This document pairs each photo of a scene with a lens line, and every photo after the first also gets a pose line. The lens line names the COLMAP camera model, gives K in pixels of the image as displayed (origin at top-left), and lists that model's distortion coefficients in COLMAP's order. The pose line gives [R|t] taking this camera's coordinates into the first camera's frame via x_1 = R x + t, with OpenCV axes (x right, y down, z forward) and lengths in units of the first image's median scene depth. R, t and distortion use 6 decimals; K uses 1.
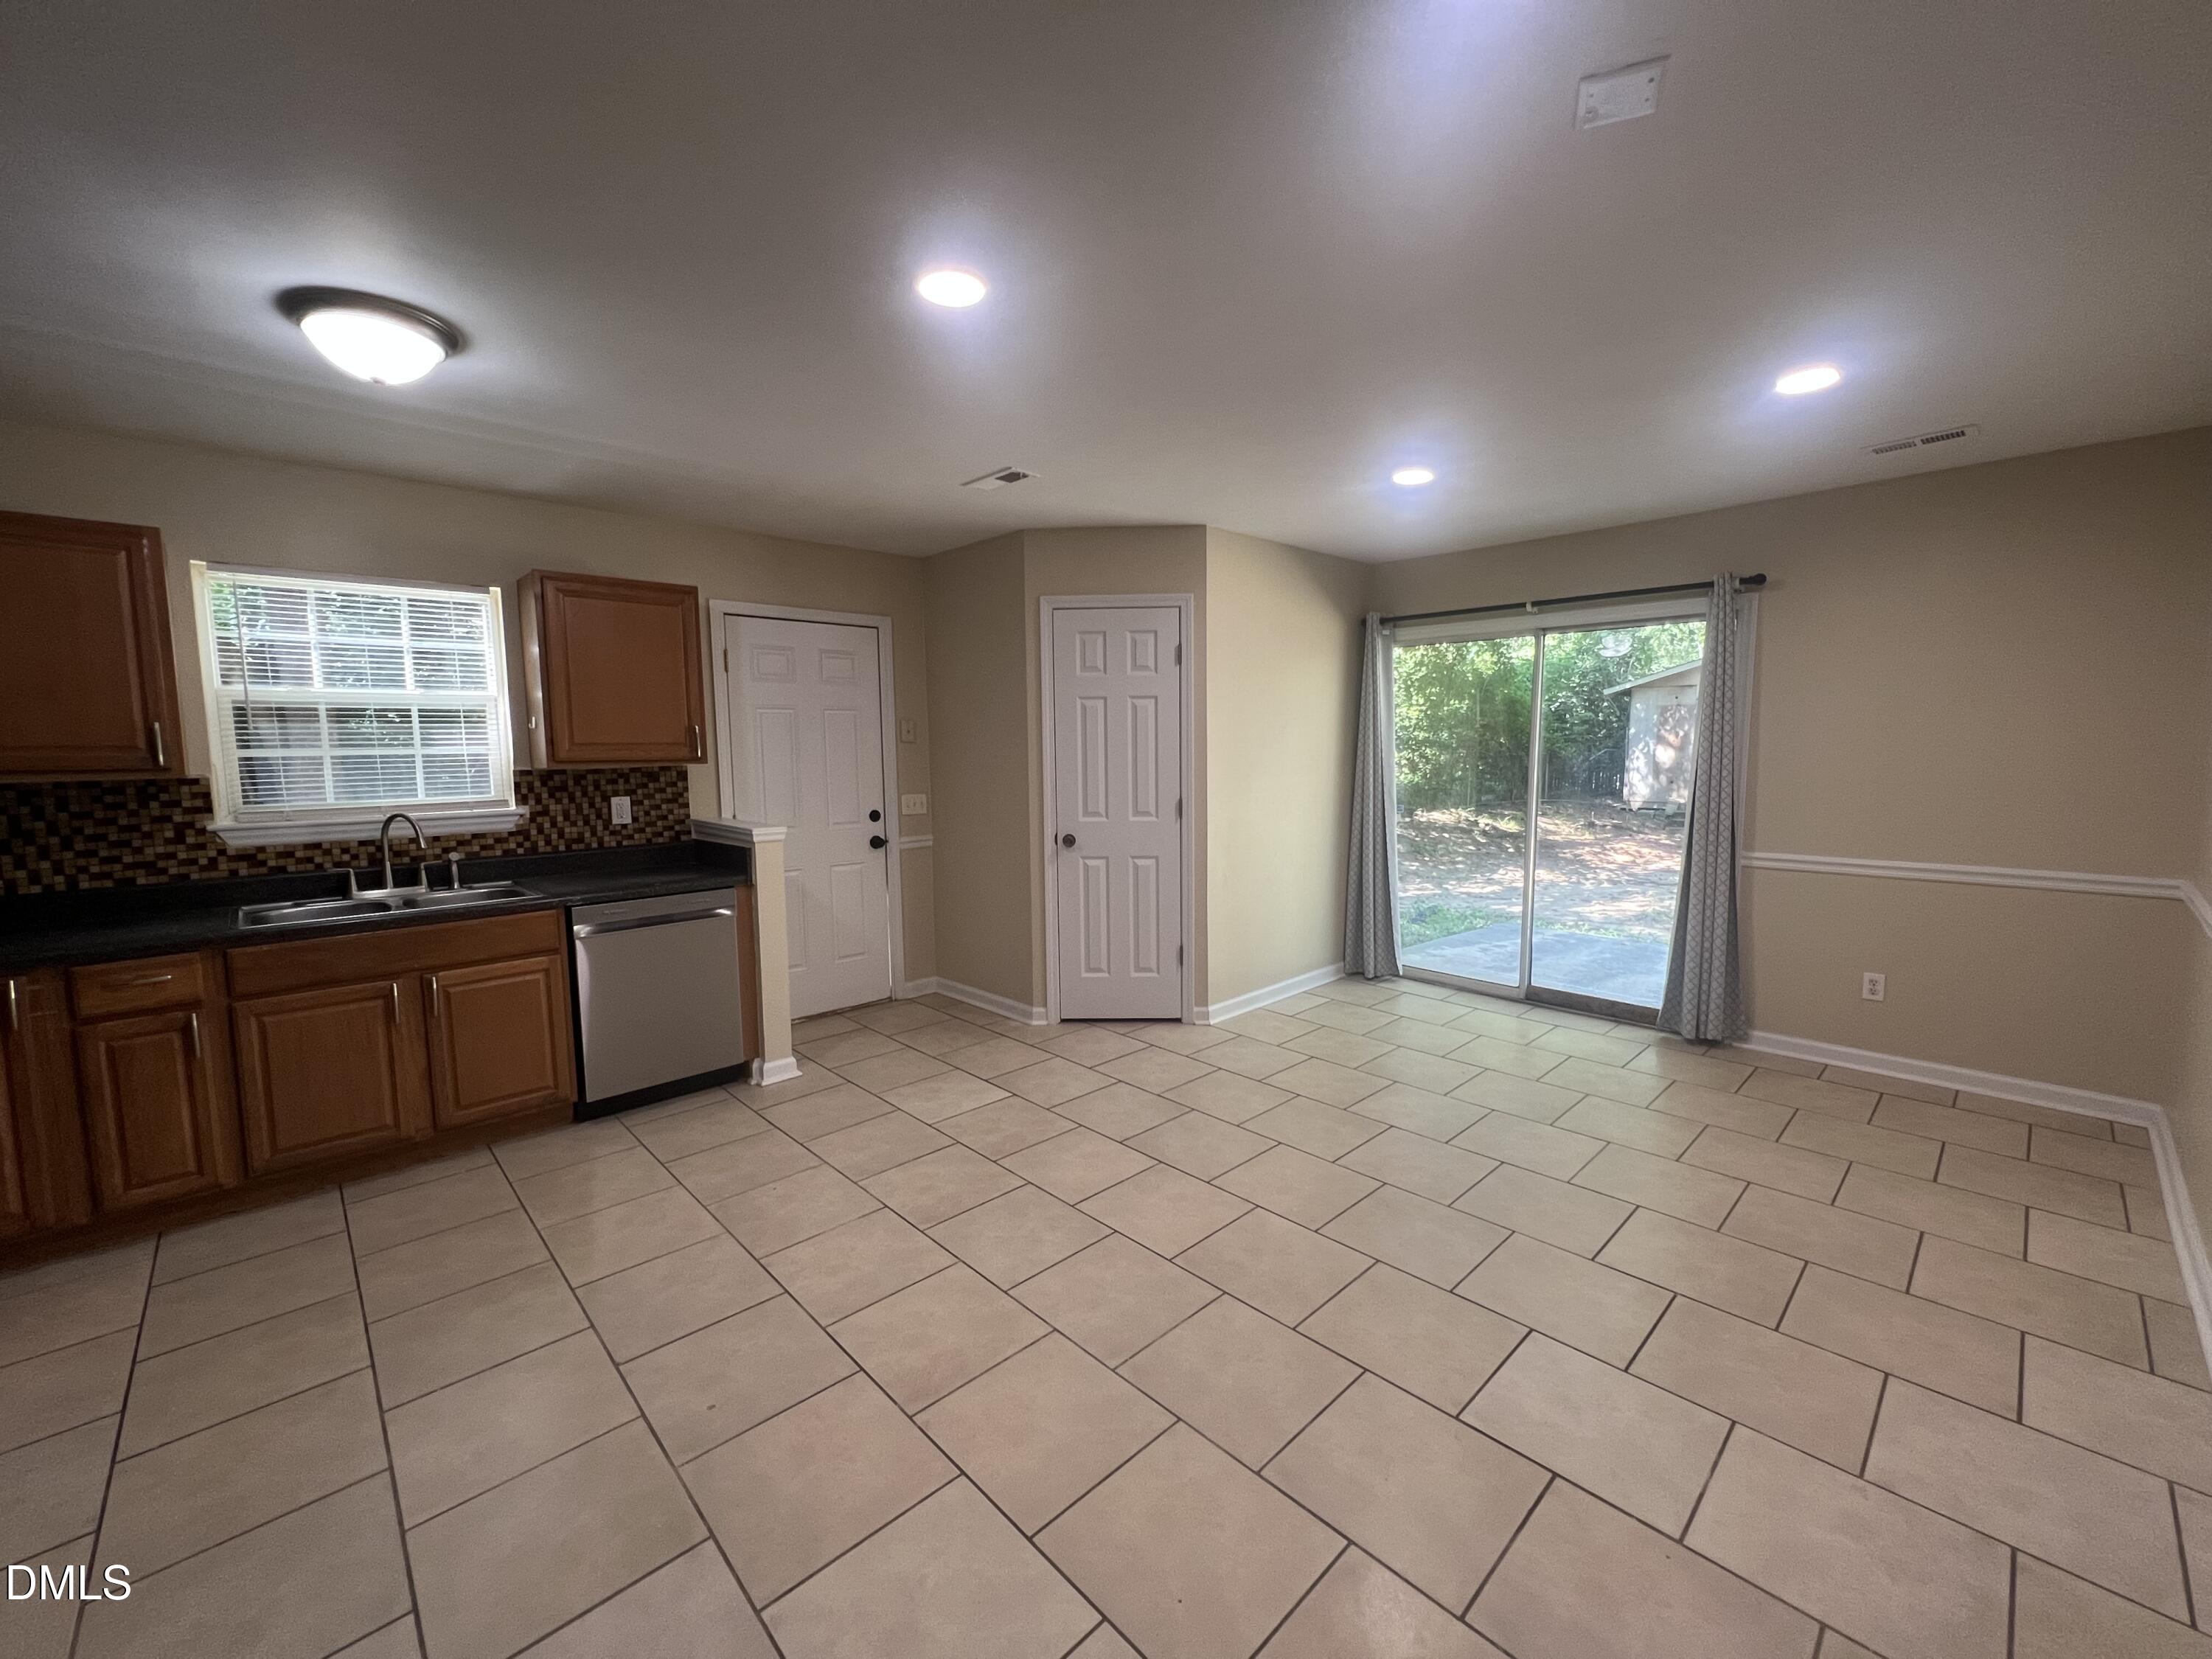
lens RADIAL K [[887.2, 0, 1107.0], [0, 887.2, 829.2], [0, 0, 1]] dist [0.000859, 0.000293]
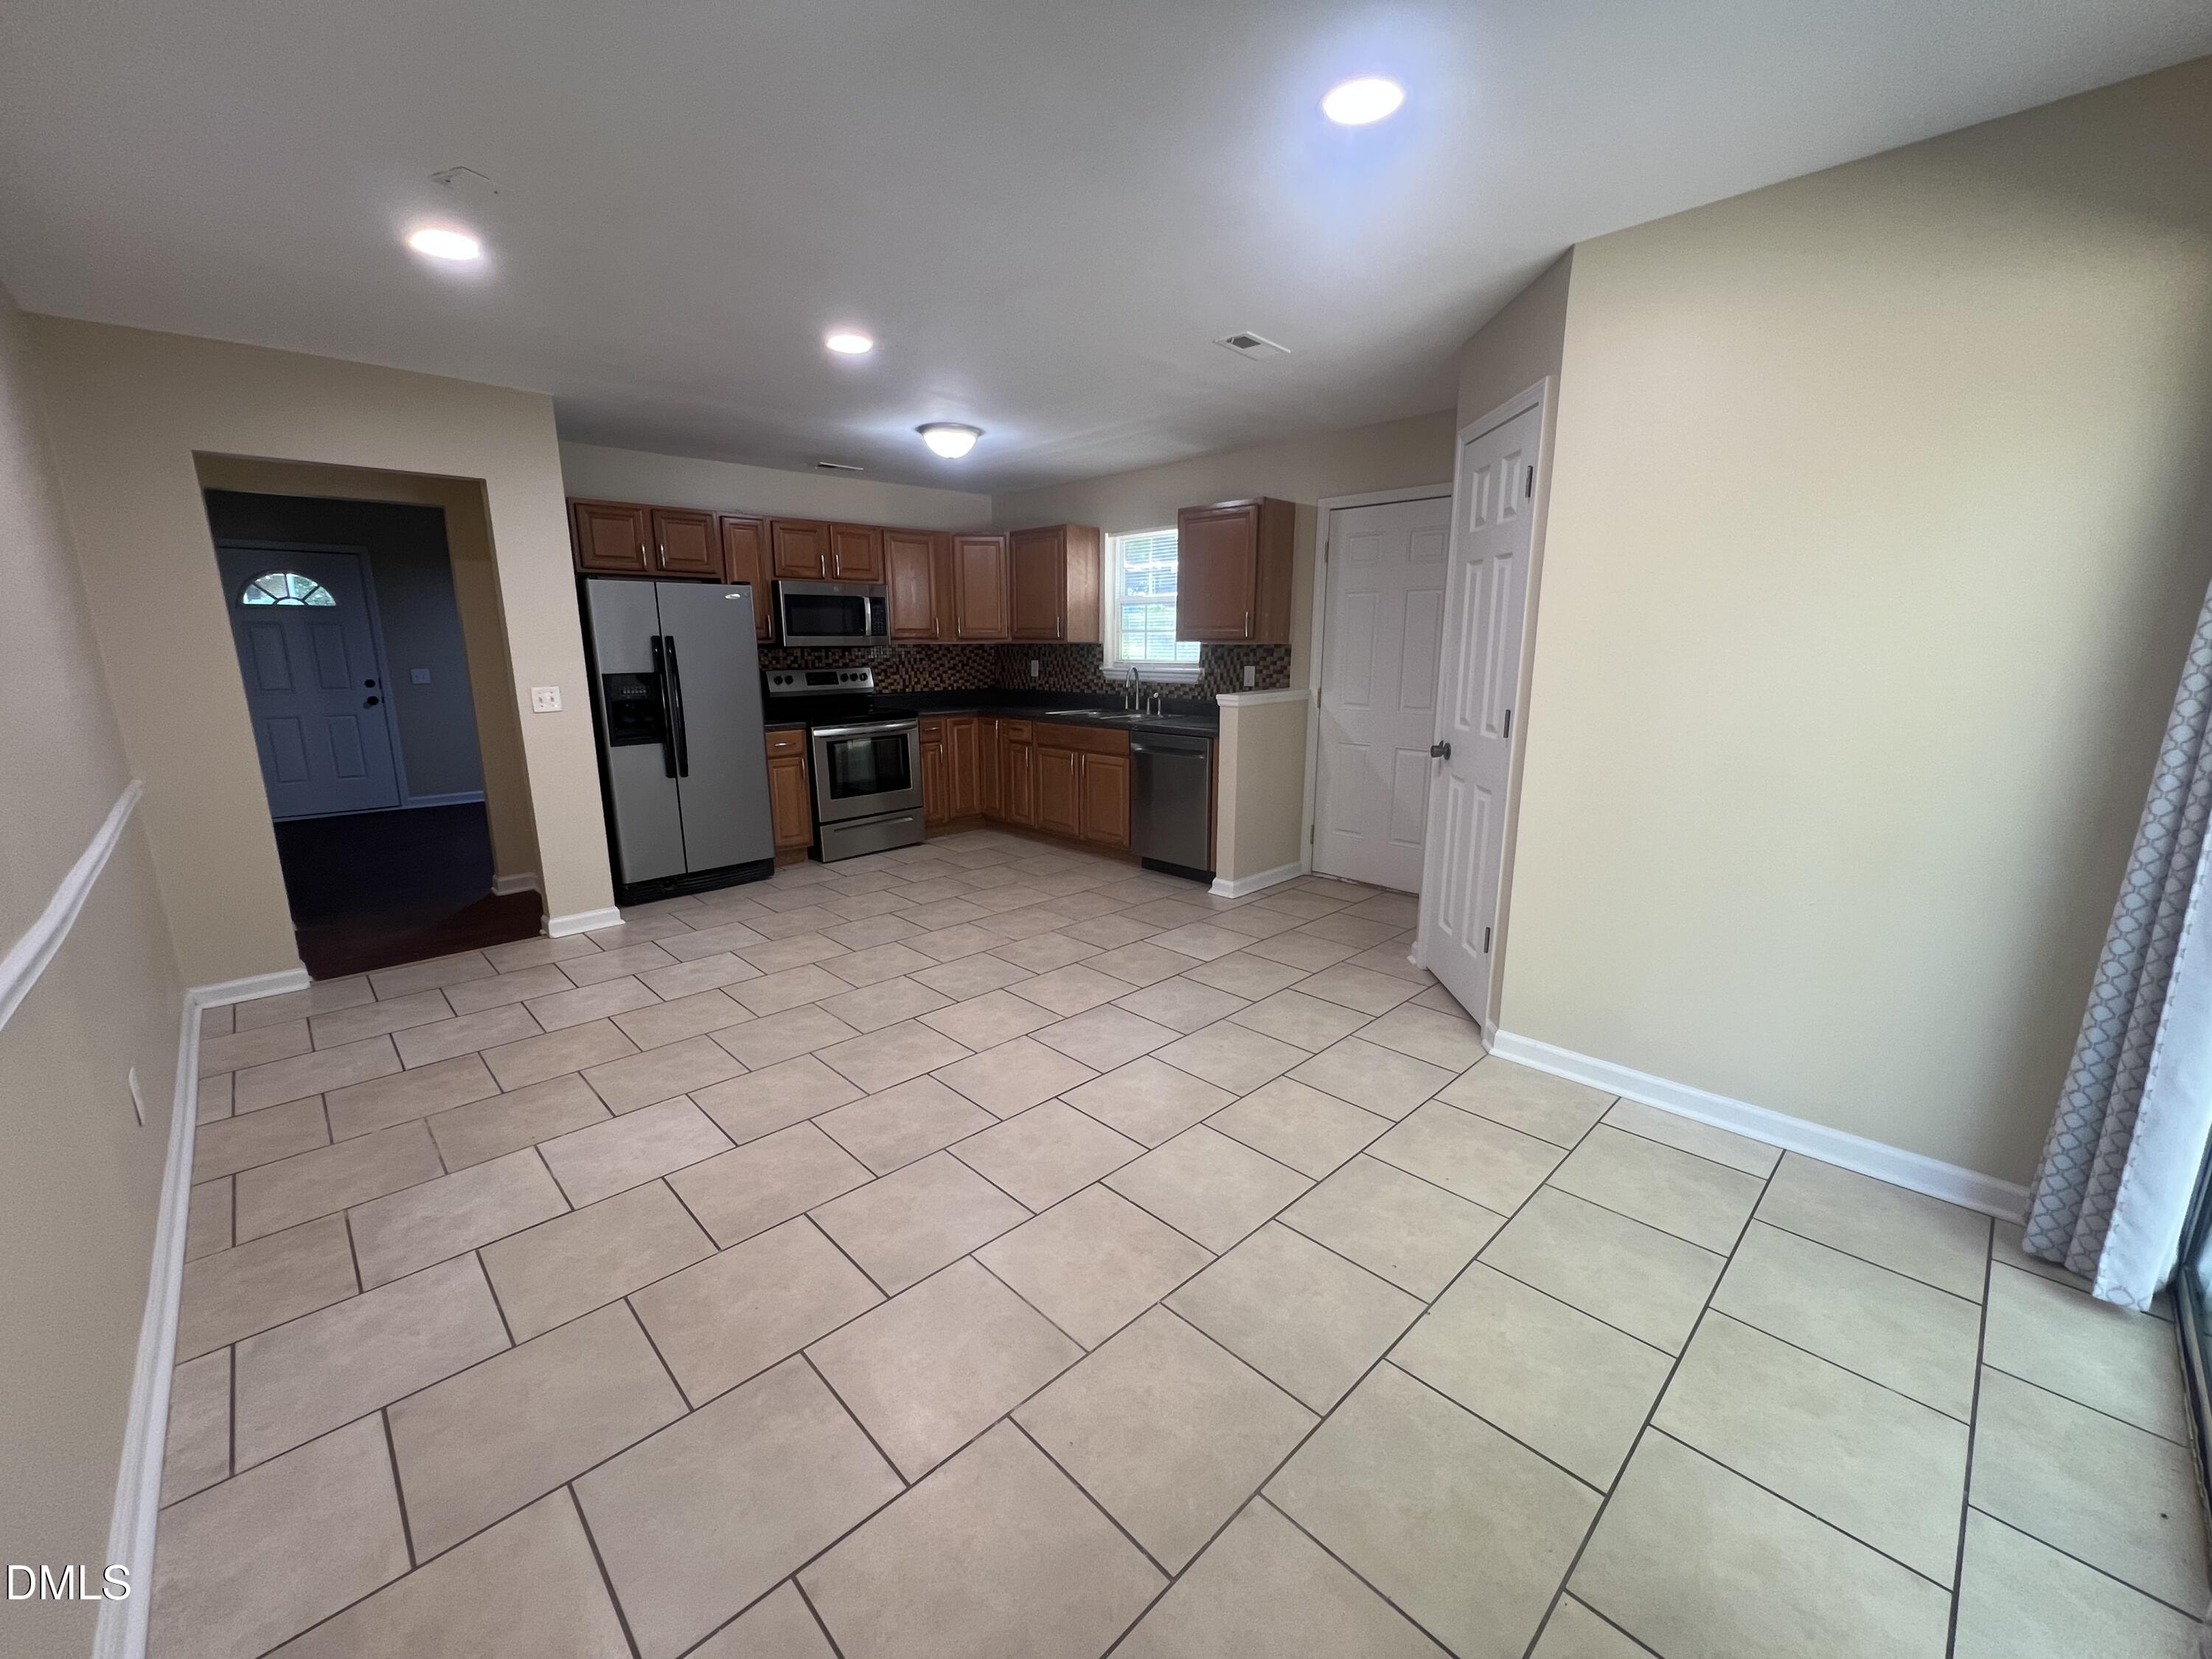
lens RADIAL K [[887.9, 0, 1110.5], [0, 887.9, 831.5], [0, 0, 1]] dist [-0.001704, 0.000402]
pose [[0.006477, 0.225238, -0.974282, 0.867245], [-0.092044, 0.970301, 0.223706, -0.078556], [0.995734, 0.088228, 0.027017, 0.809843]]
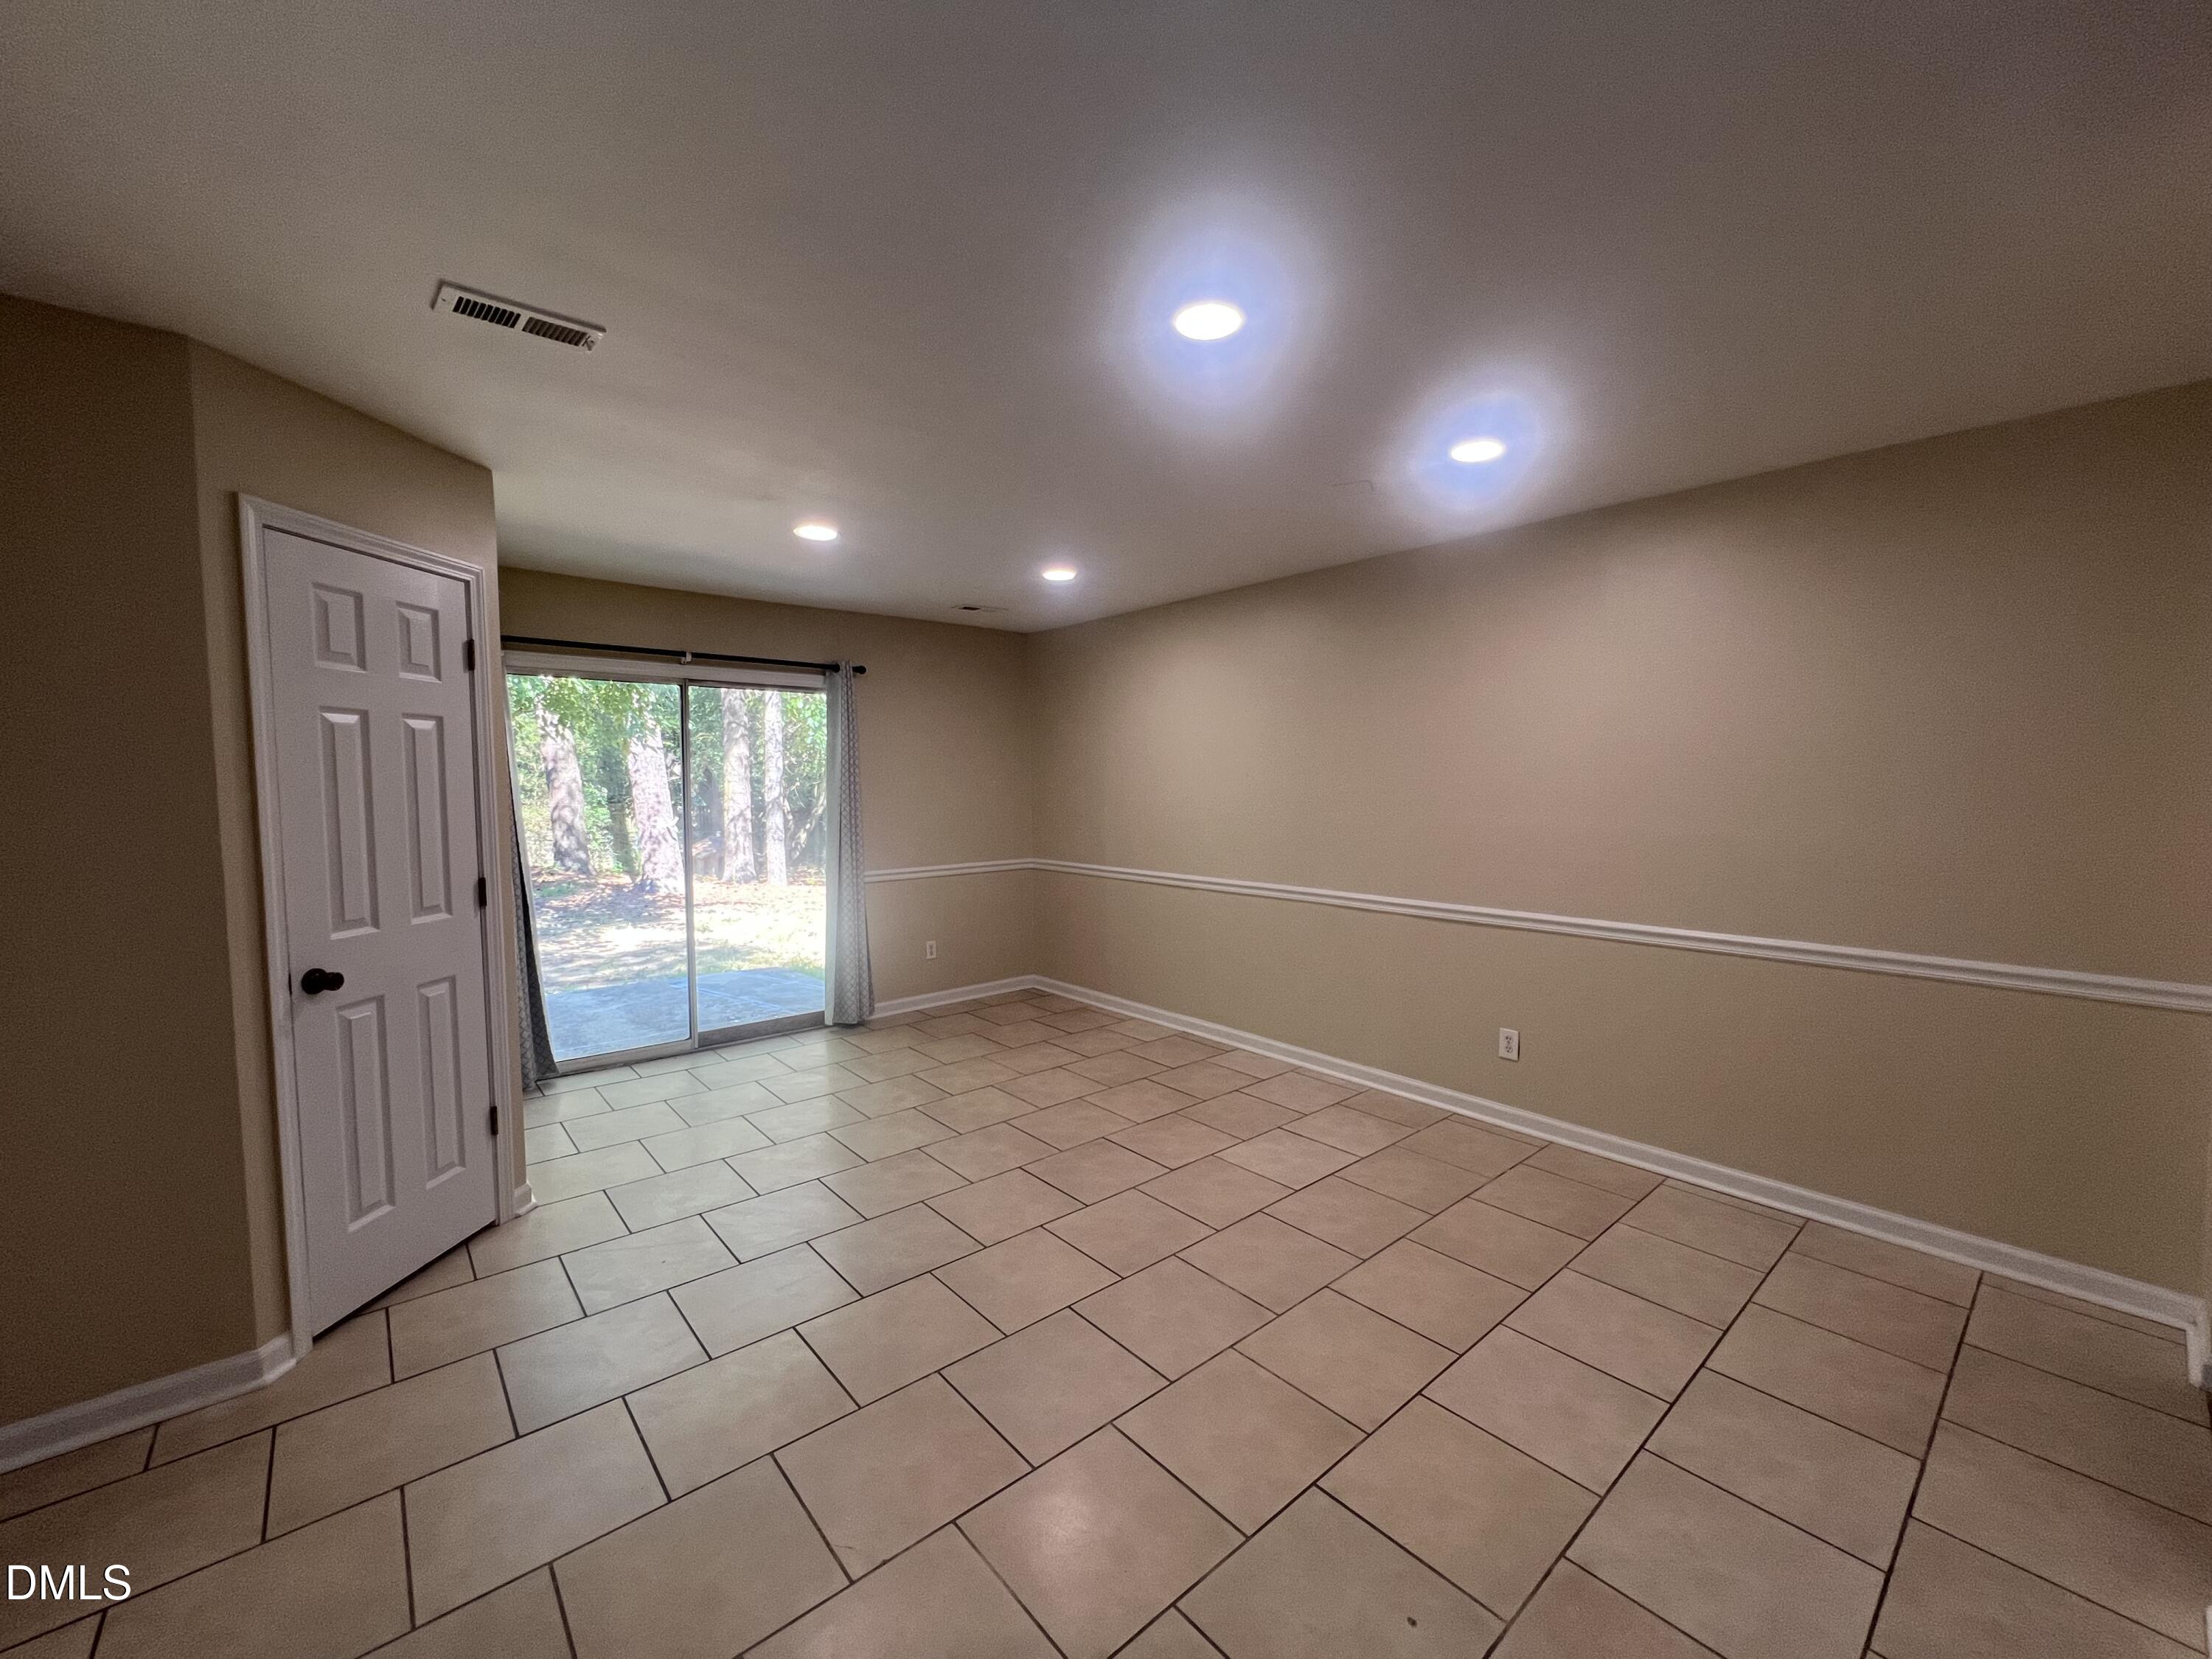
lens RADIAL K [[887.9, 0, 1110.5], [0, 887.9, 831.5], [0, 0, 1]] dist [-0.001704, 0.000402]
pose [[0.048440, -0.047411, 0.997700, -0.623484], [0.103187, 0.993766, 0.042214, -0.056224], [-0.993482, 0.100905, 0.053031, 0.592590]]
